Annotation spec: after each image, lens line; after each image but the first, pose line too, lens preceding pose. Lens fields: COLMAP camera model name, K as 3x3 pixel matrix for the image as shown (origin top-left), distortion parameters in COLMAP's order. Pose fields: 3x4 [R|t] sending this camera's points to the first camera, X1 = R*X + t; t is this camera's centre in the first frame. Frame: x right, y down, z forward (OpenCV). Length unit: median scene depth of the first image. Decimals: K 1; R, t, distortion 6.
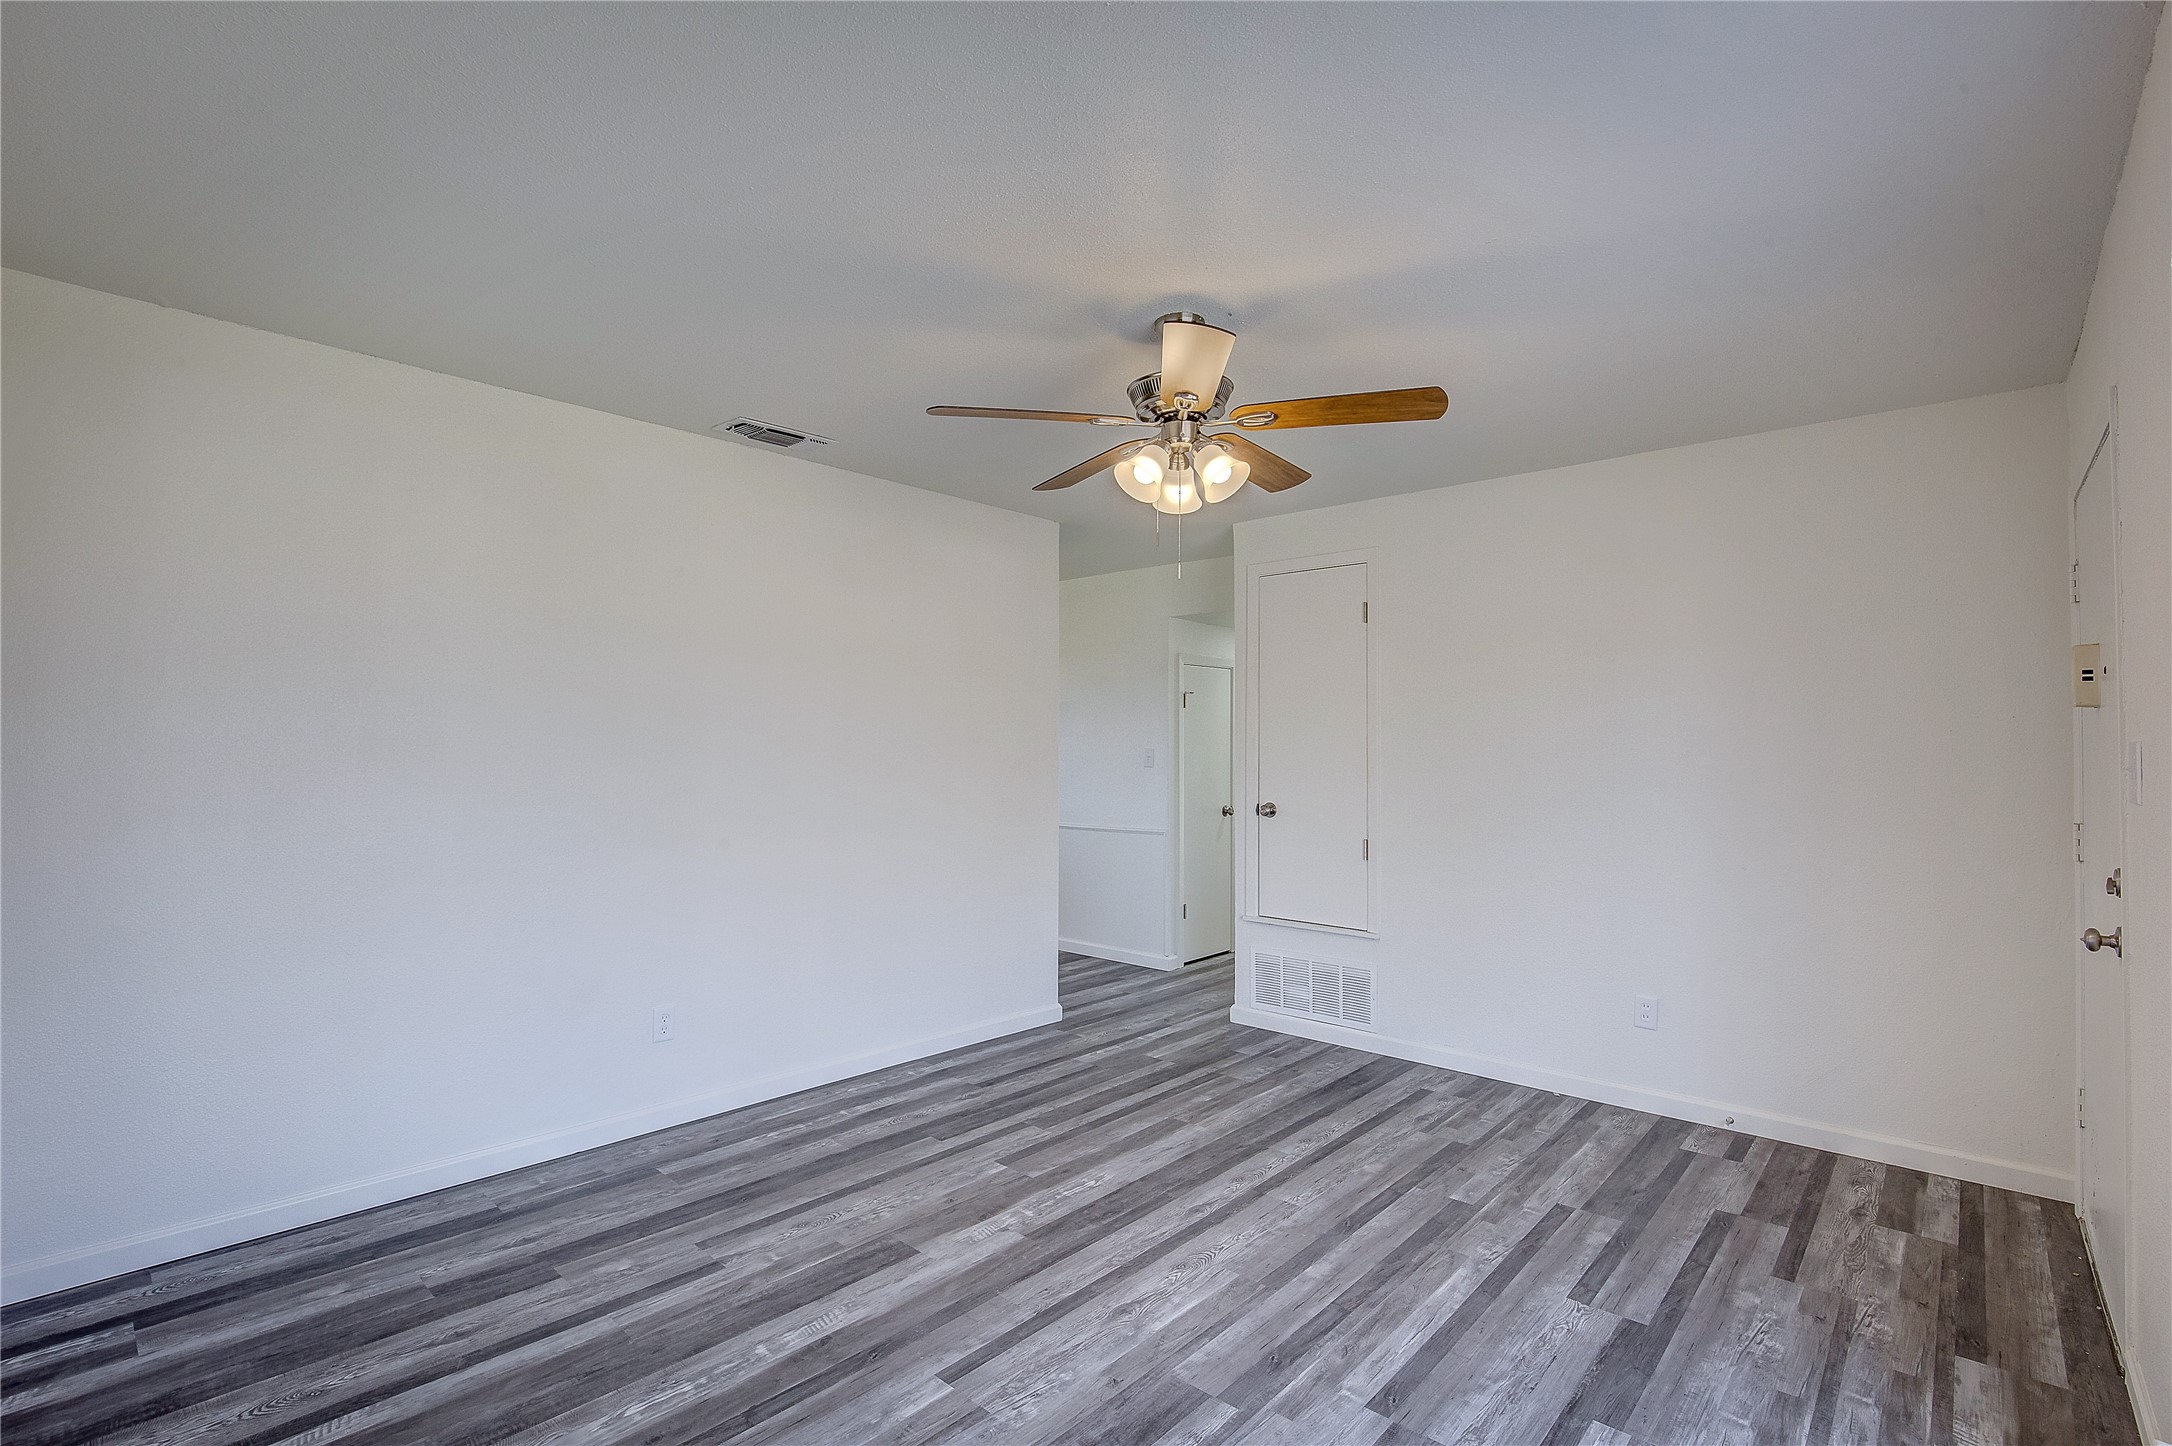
lens RADIAL K [[998.9, 0, 1094.0], [0, 998.9, 730.6], [0, 0, 1]] dist [-0.036359, 0.007986]
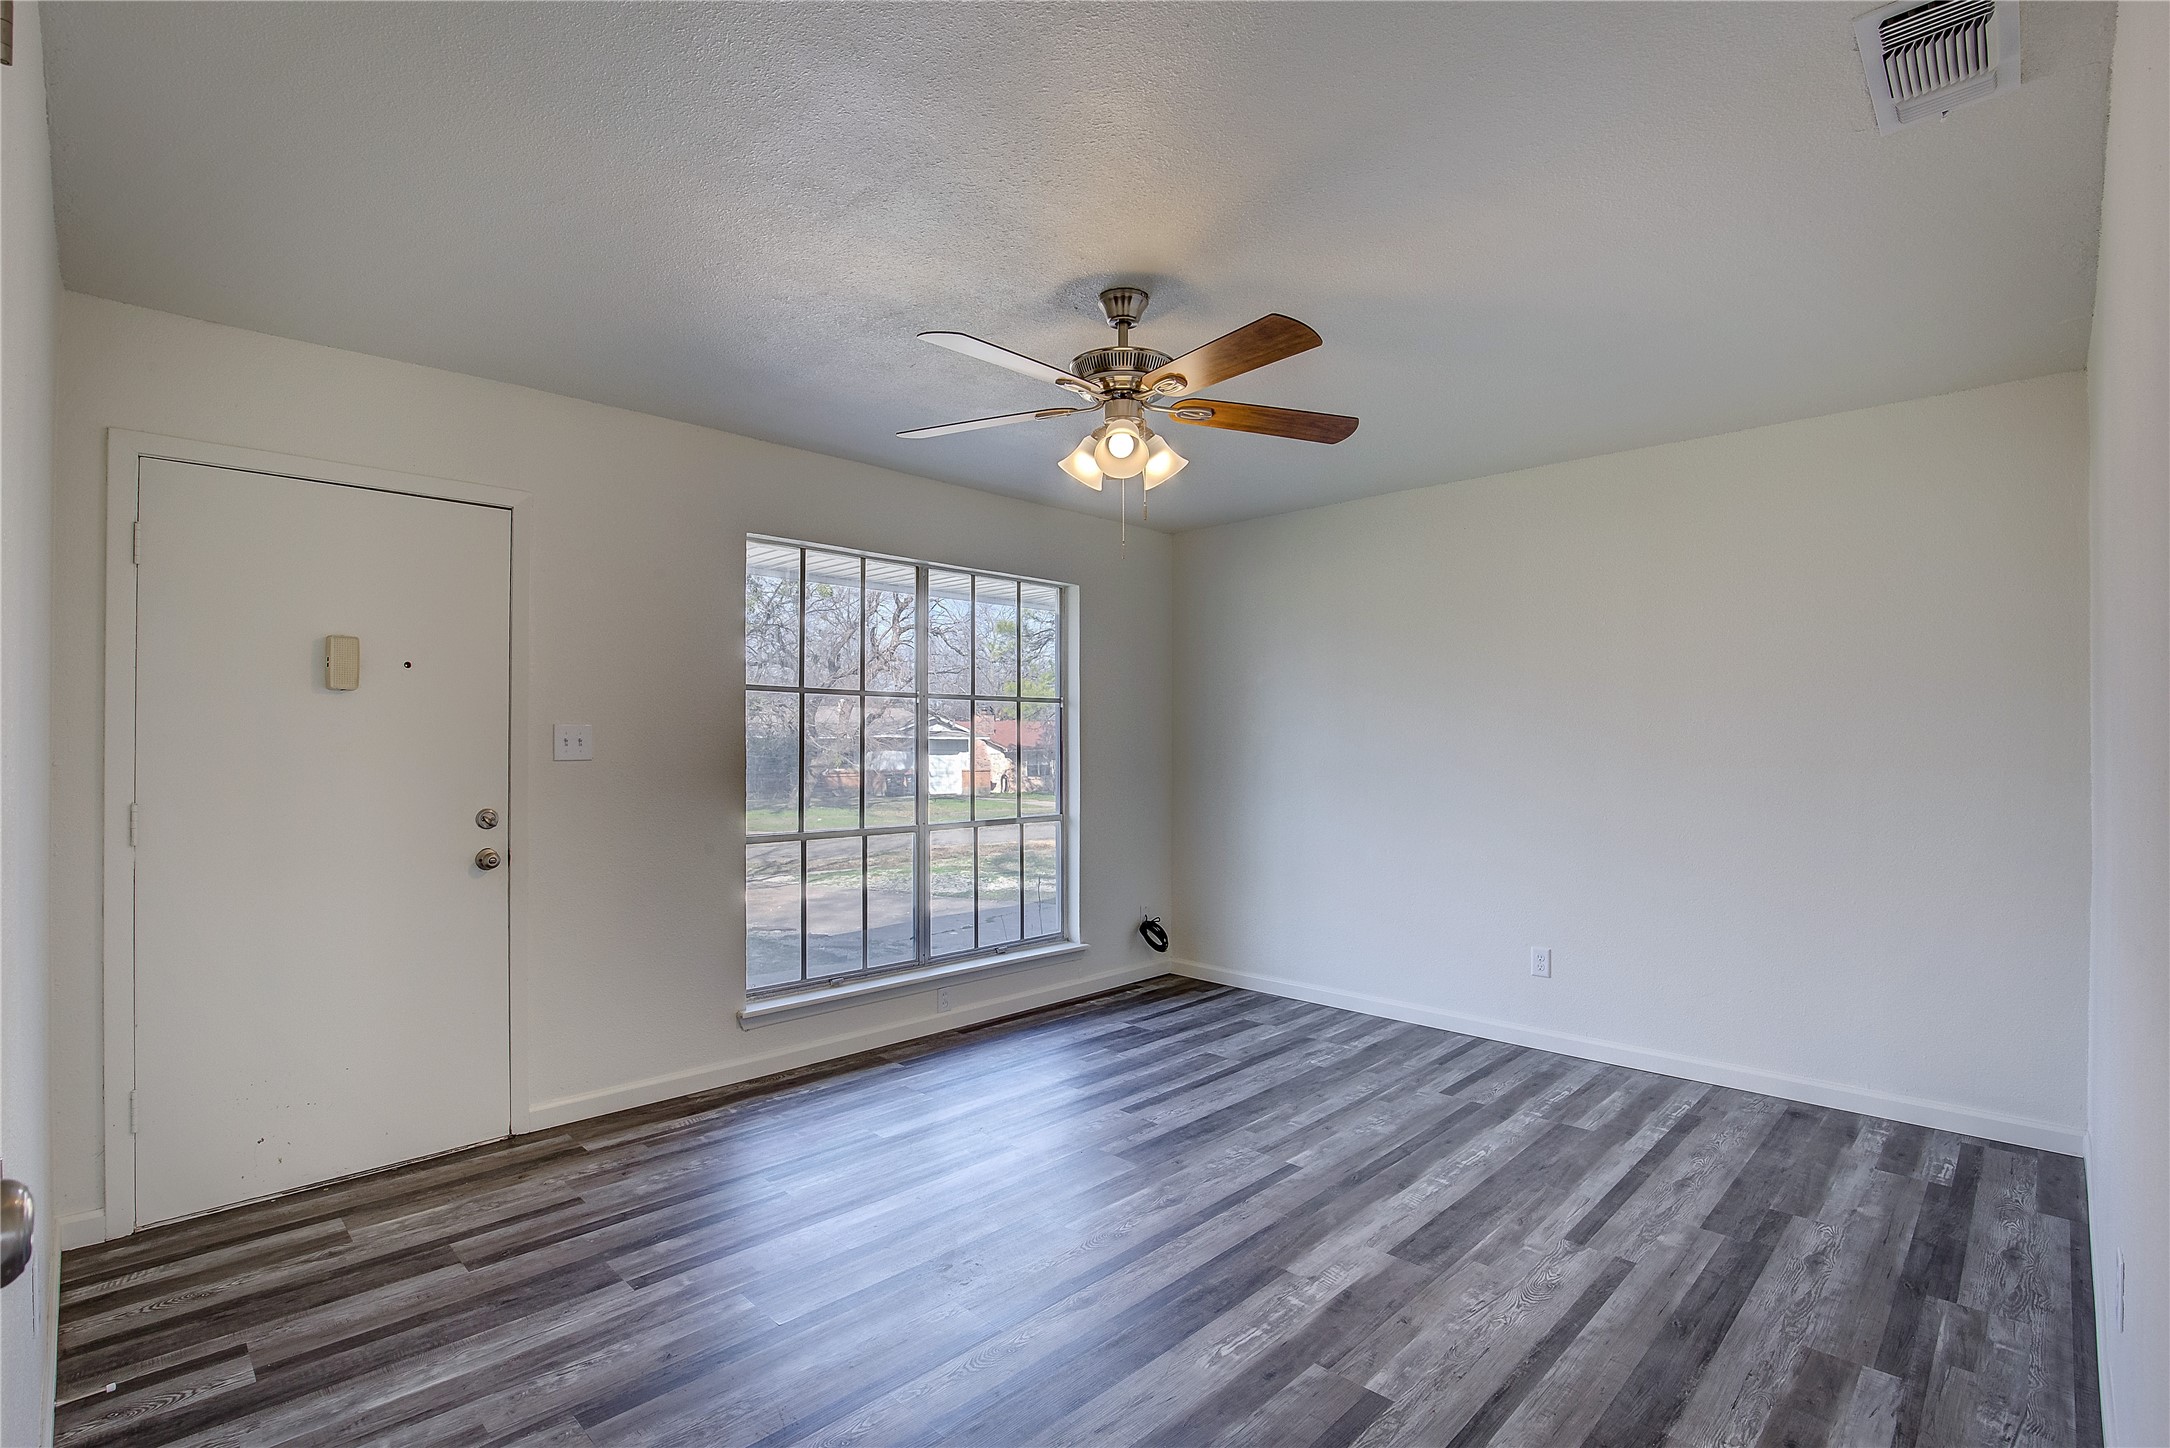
lens RADIAL K [[998.0, 0, 1084.7], [0, 998.0, 740.8], [0, 0, 1]] dist [-0.036359, 0.007986]
pose [[-0.999193, -0.008038, 0.039364, 0.077231], [-0.008692, 0.999827, -0.016471, 0.042488], [-0.039225, -0.016800, -0.999089, 1.806289]]
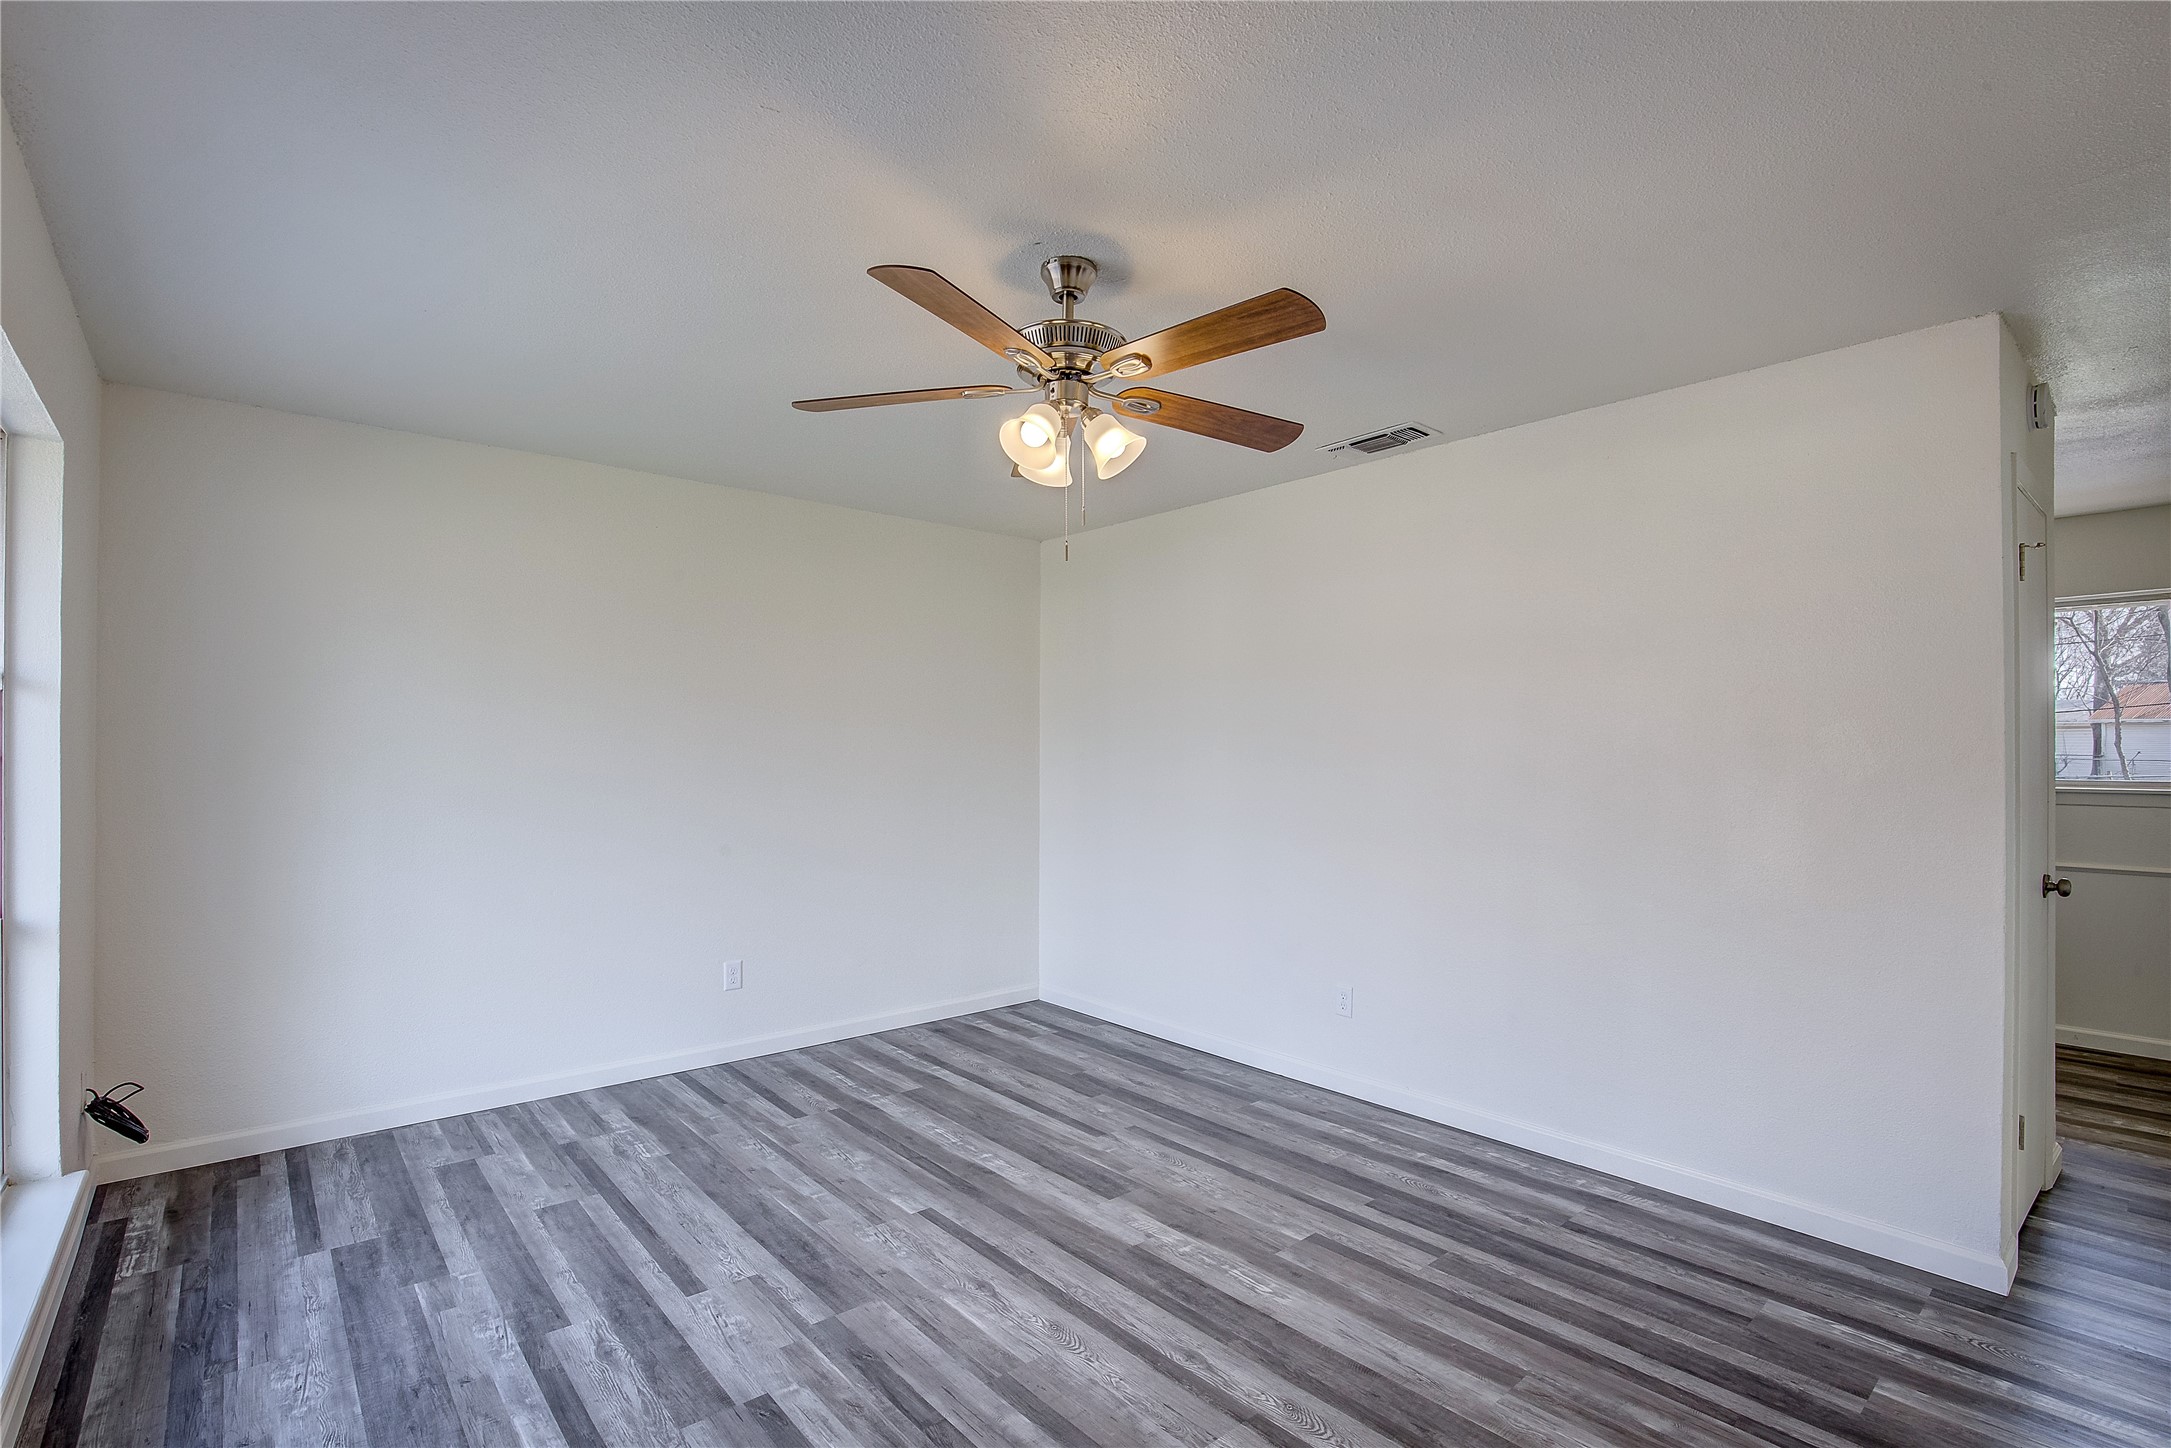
lens RADIAL K [[998.4, 0, 1066.8], [0, 998.4, 741.3], [0, 0, 1]] dist [-0.036359, 0.007986]
pose [[-0.131596, -0.017376, -0.991151, 0.874351], [0.012757, 0.999734, -0.019220, 0.024340], [0.991221, -0.015173, -0.131339, 1.010224]]
